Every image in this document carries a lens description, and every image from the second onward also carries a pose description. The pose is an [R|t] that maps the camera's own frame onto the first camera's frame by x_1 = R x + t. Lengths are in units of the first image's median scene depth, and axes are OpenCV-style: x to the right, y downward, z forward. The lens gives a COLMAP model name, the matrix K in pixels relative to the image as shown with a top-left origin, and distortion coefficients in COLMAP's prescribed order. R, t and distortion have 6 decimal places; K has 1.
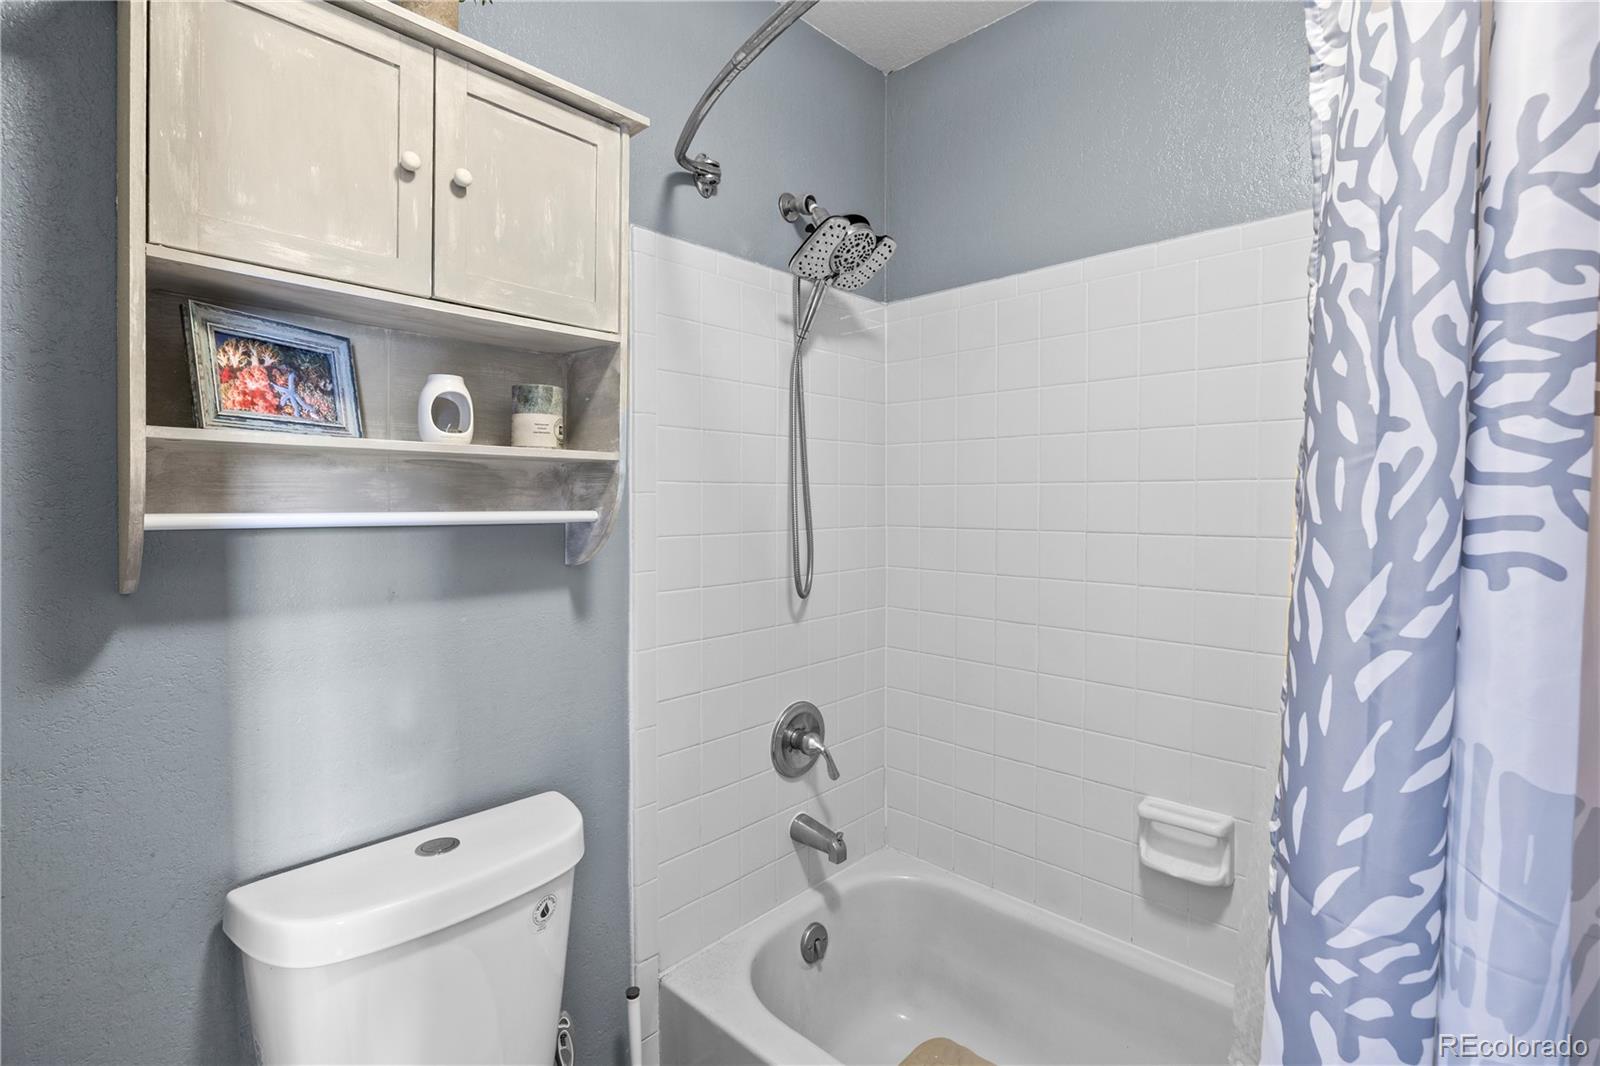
lens RADIAL K [[729.0, 0, 802.7], [0, 729.0, 523.2], [0, 0, 1]] dist [-0.009016, 0.000193]
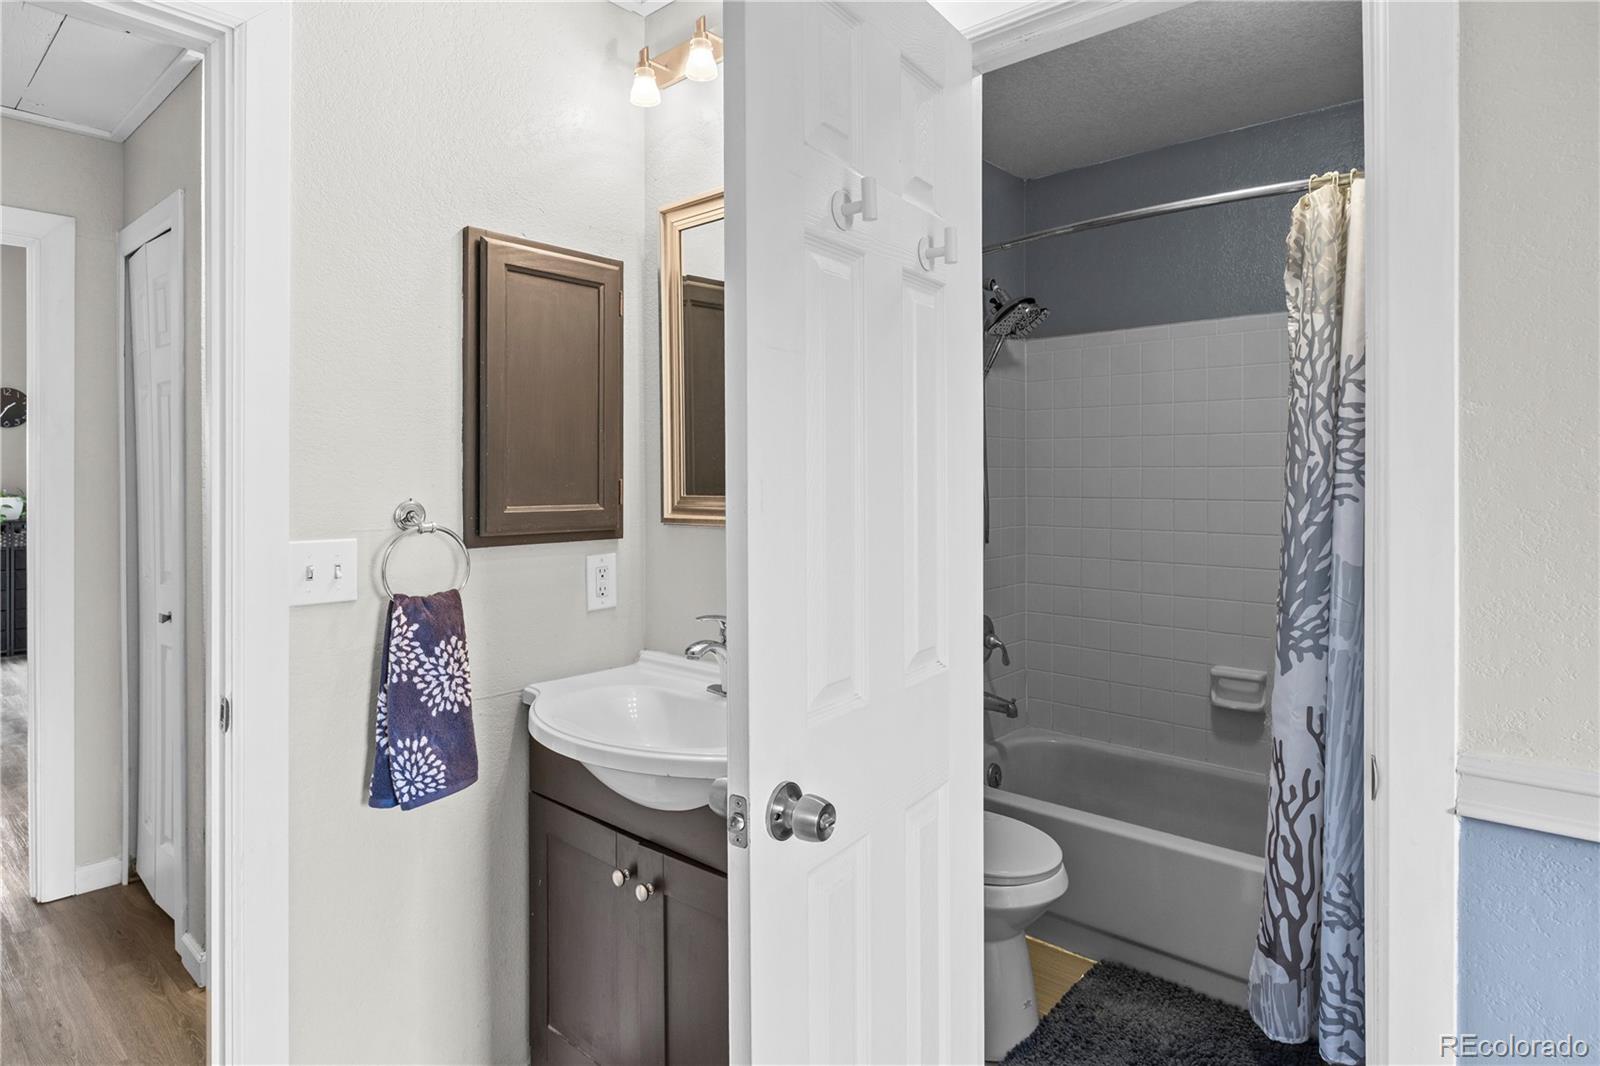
lens RADIAL K [[863.4, 0, 803.2], [0, 863.4, 489.5], [0, 0, 1]] dist [-0.002432, -0.001826]
pose [[0.999476, -0.001818, 0.032304, -1.469008], [0.002431, 0.999818, -0.018933, 0.081806], [-0.032263, 0.019002, 0.999299, -2.602630]]
